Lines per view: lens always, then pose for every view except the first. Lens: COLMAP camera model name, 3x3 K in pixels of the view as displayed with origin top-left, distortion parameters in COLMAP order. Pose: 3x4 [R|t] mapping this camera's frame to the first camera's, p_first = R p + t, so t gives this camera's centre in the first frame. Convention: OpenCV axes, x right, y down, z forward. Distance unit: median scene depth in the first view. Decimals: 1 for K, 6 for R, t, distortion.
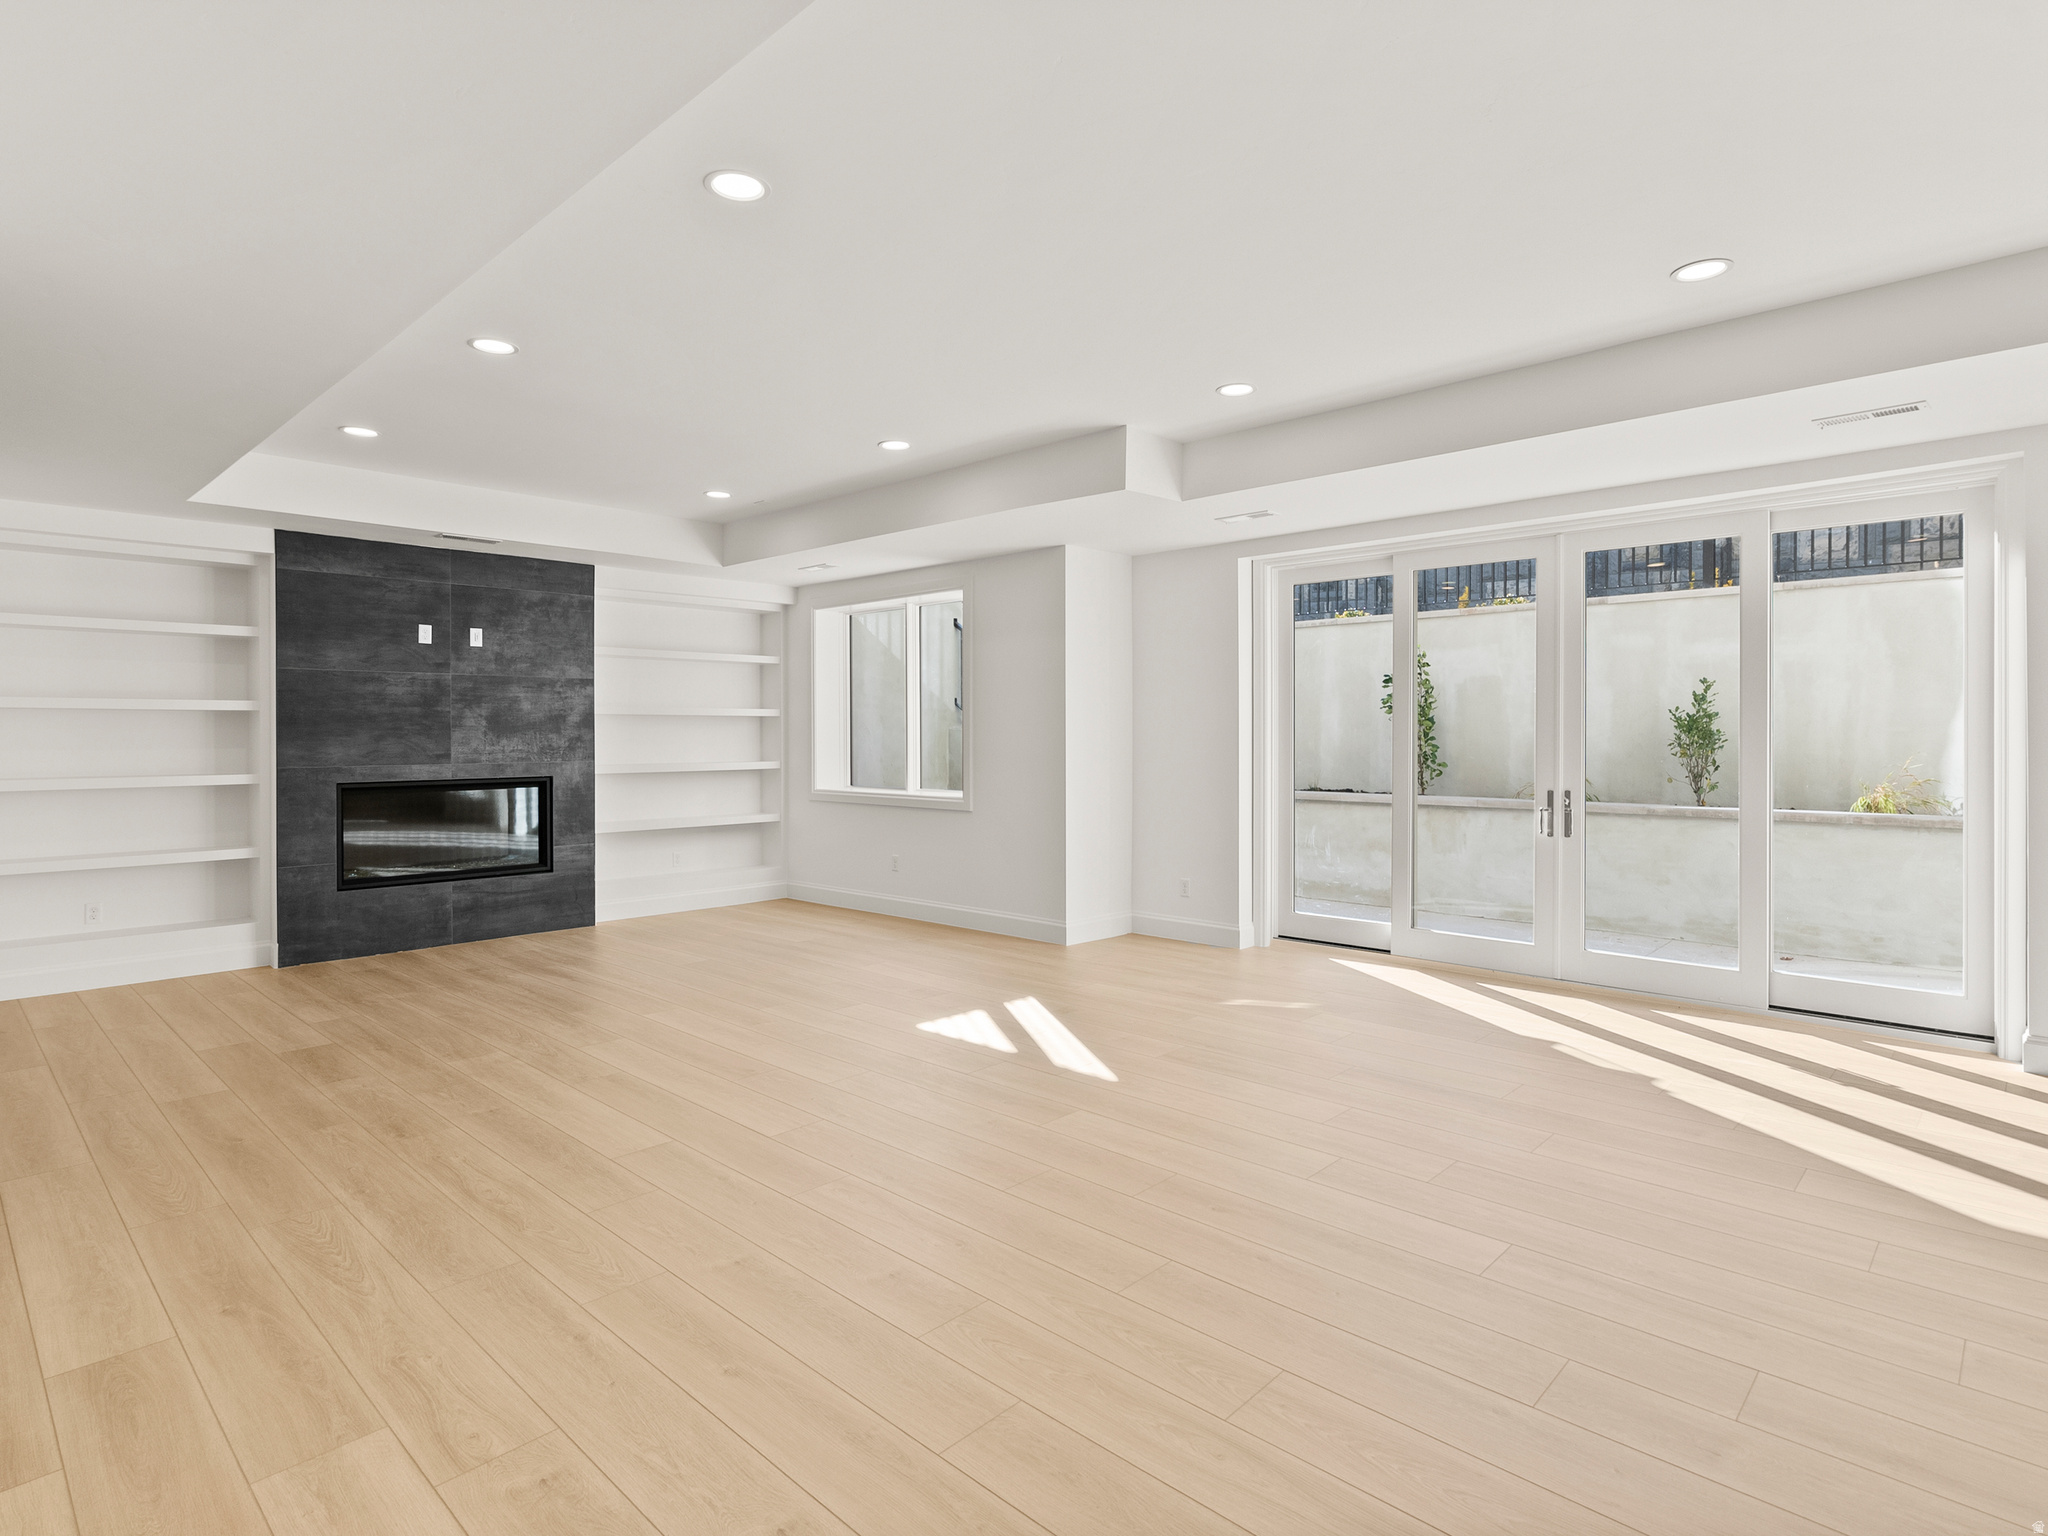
lens RADIAL K [[1079.4, 0, 1028.5], [0, 1079.4, 743.7], [0, 0, 1]] dist [-0.003608, 0.001406]
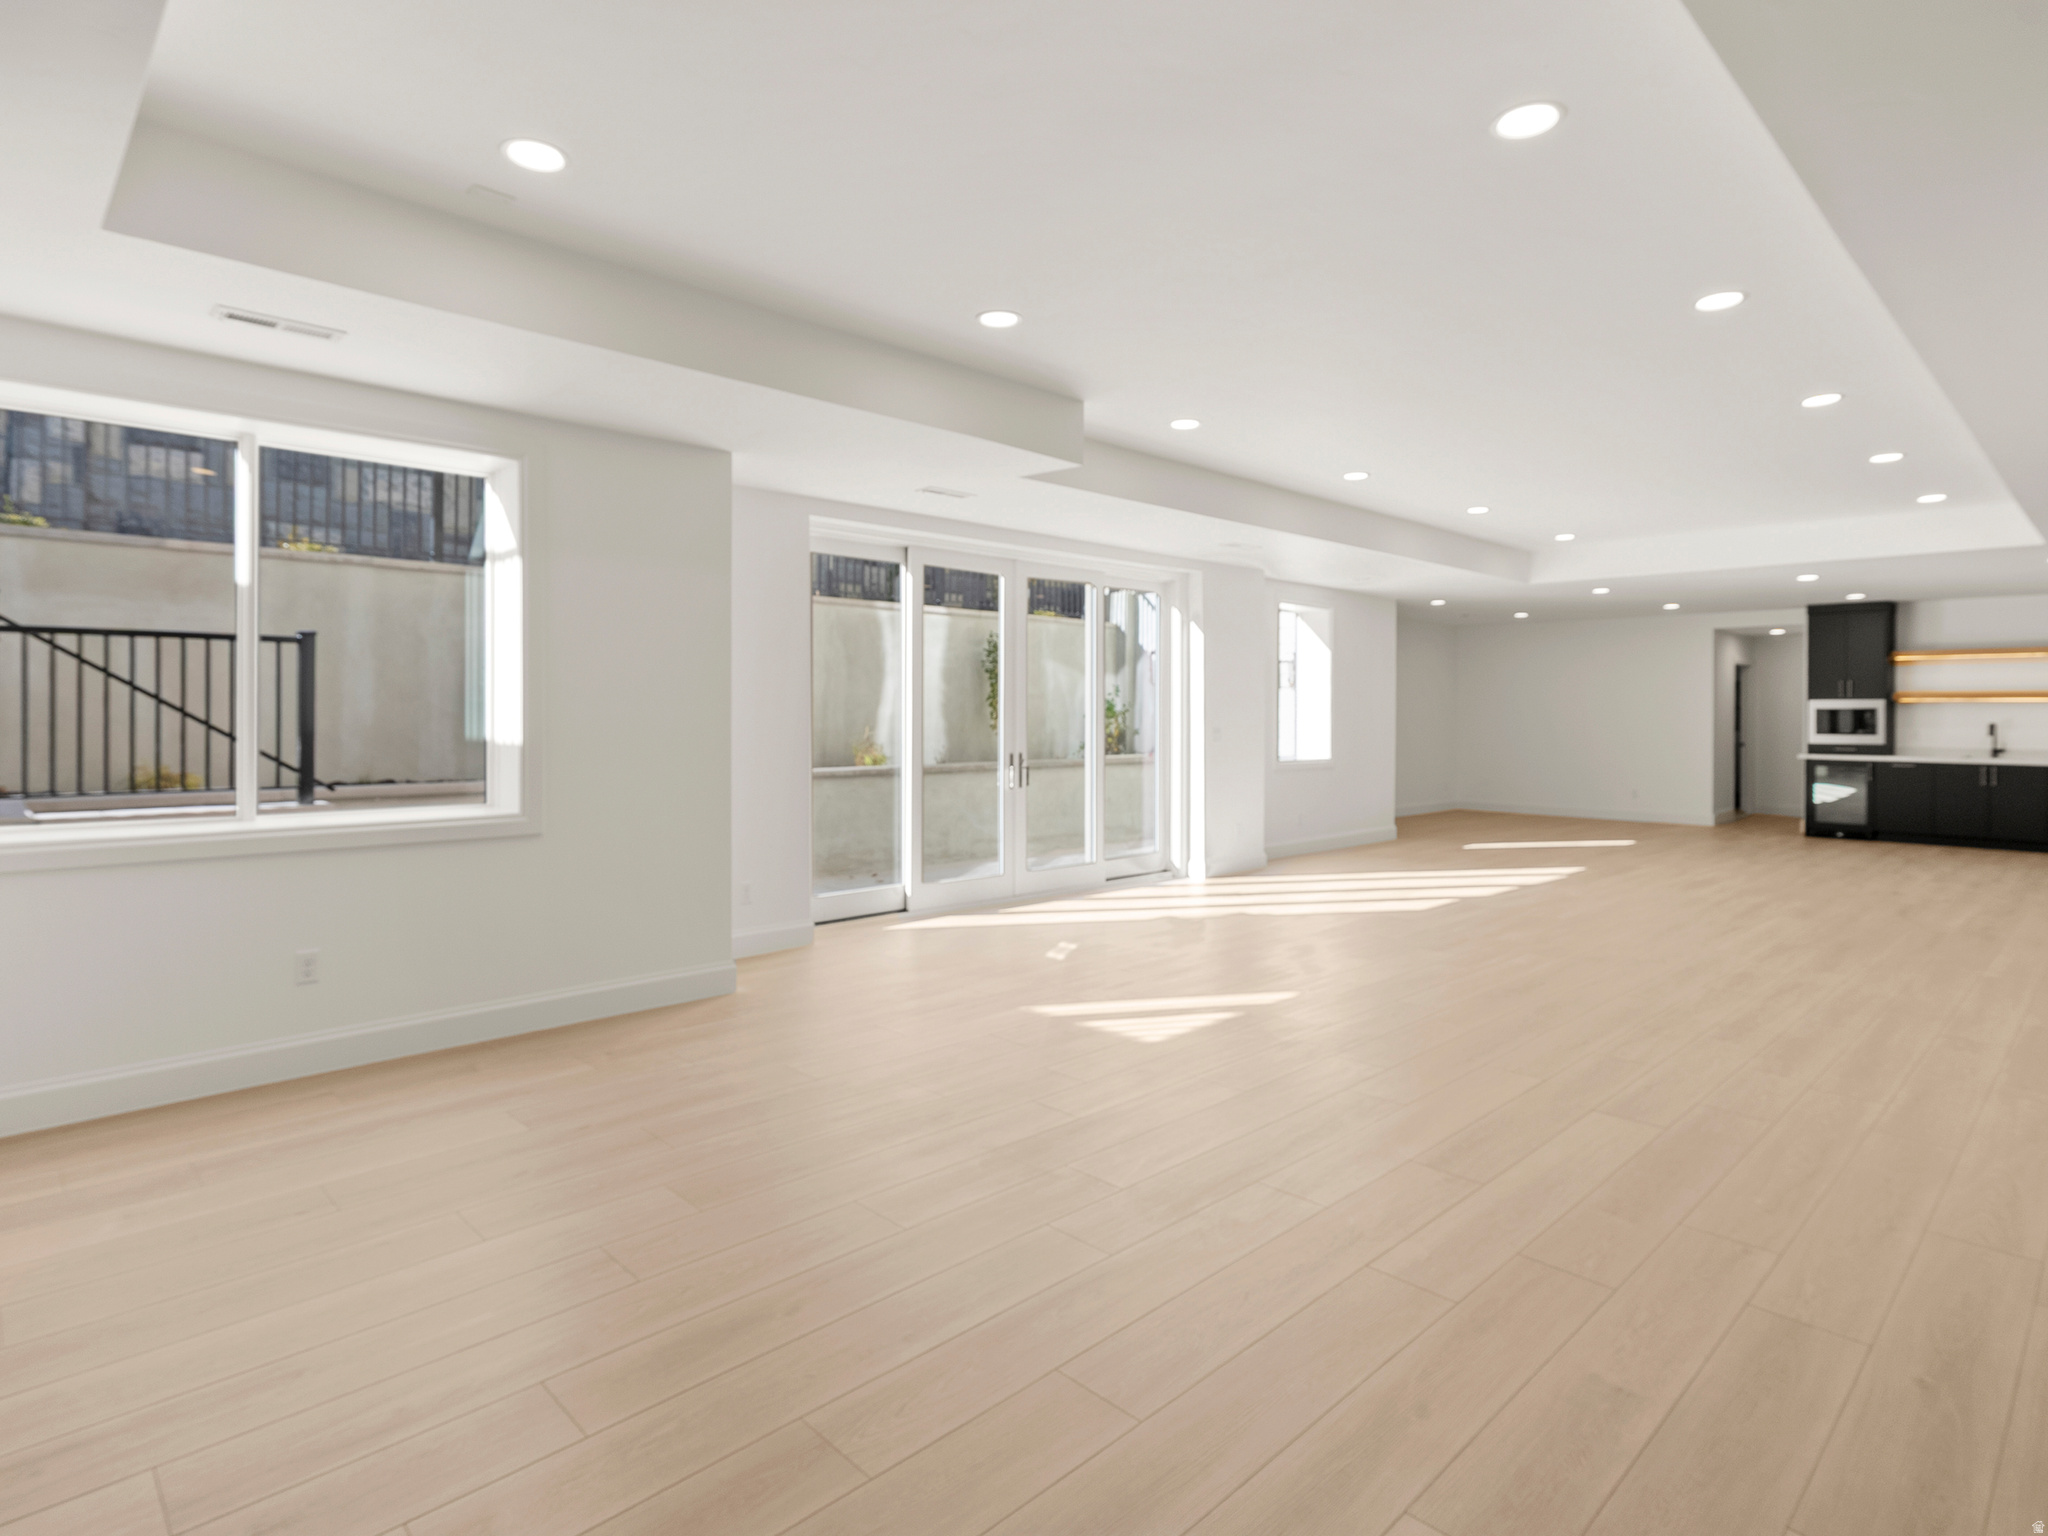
lens RADIAL K [[1079.4, 0, 1028.5], [0, 1079.4, 743.7], [0, 0, 1]] dist [-0.003608, 0.001406]
pose [[0.052832, -0.026415, 0.998254, -0.676253], [0.004829, 0.999645, 0.026196, -0.002850], [-0.998592, 0.003437, 0.052940, 0.734239]]
